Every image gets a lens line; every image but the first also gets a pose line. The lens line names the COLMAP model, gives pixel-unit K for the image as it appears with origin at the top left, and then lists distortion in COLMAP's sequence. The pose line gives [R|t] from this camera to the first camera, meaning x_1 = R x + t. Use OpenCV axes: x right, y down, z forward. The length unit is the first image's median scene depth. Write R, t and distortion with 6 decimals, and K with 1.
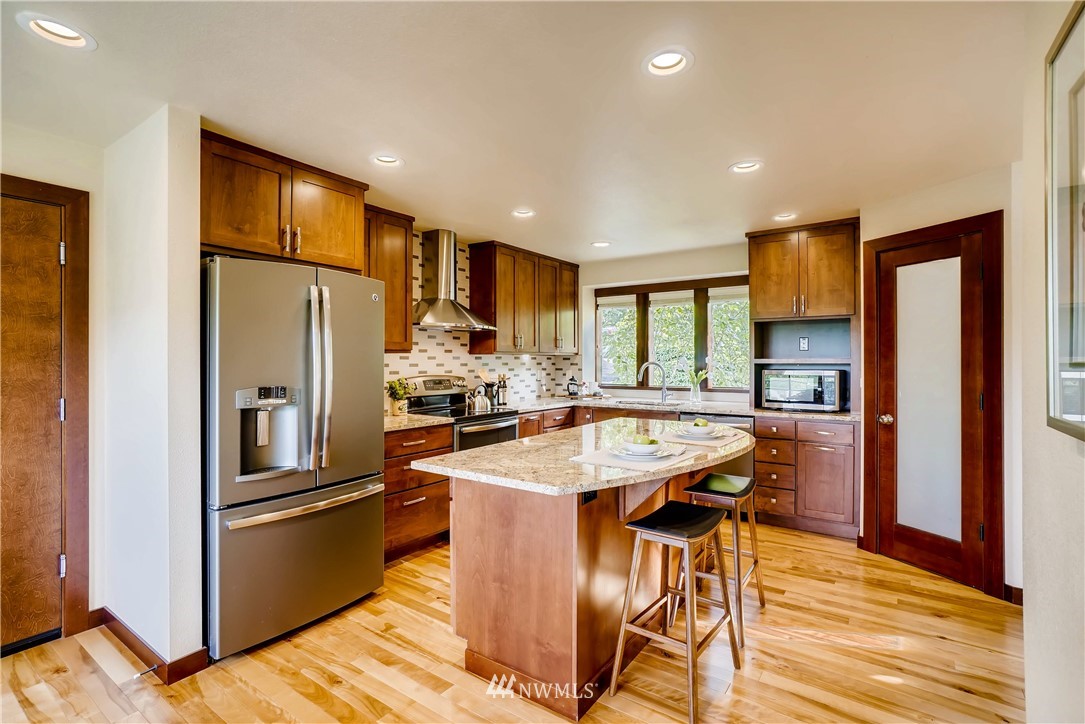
lens RADIAL K [[517.0, 0, 536.1], [0, 517.0, 356.4], [0, 0, 1]] dist [-0.026649, -0.000004]
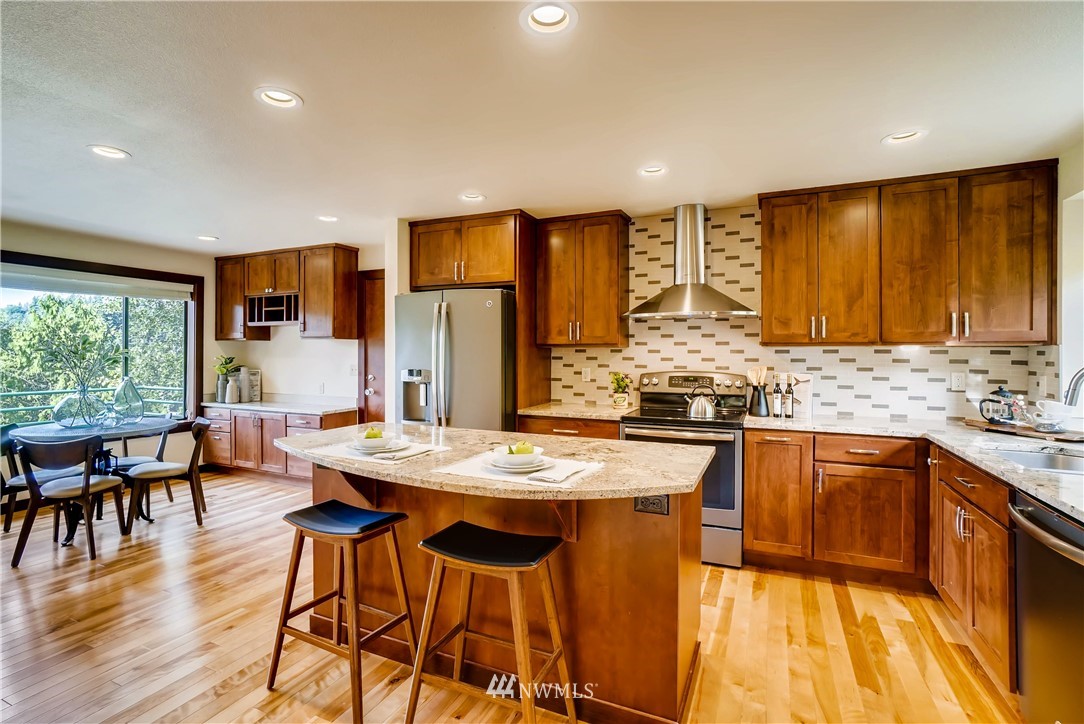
lens RADIAL K [[524.6, 0, 516.9], [0, 524.6, 349.2], [0, 0, 1]] dist [-0.001826, 0.000016]
pose [[0.169871, -0.004273, -0.985457, 0.654578], [0.003195, 0.999988, -0.003785, 0.001559], [0.985461, -0.002505, 0.169882, 0.572839]]
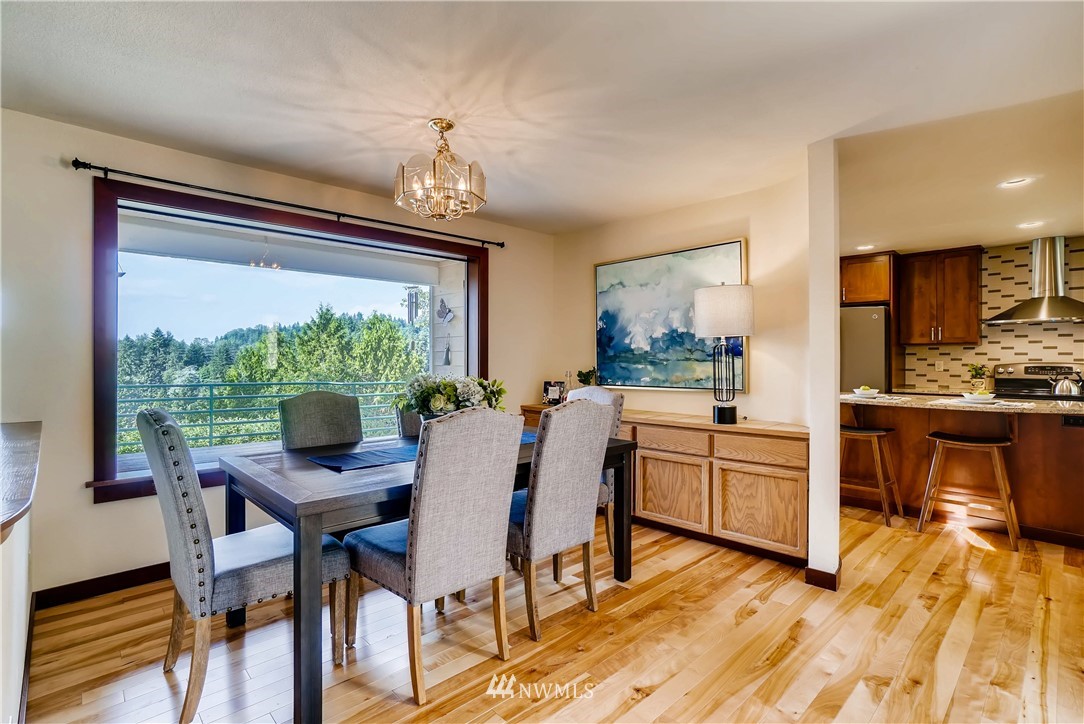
lens RADIAL K [[502.4, 0, 529.4], [0, 502.4, 358.3], [0, 0, 1]] dist [-0.001645, 0.000278]
pose [[-0.190269, -0.002360, -0.981729, 1.174181], [0.000921, 0.999996, -0.002582, 0.029545], [0.981731, -0.001395, -0.190266, 0.069727]]
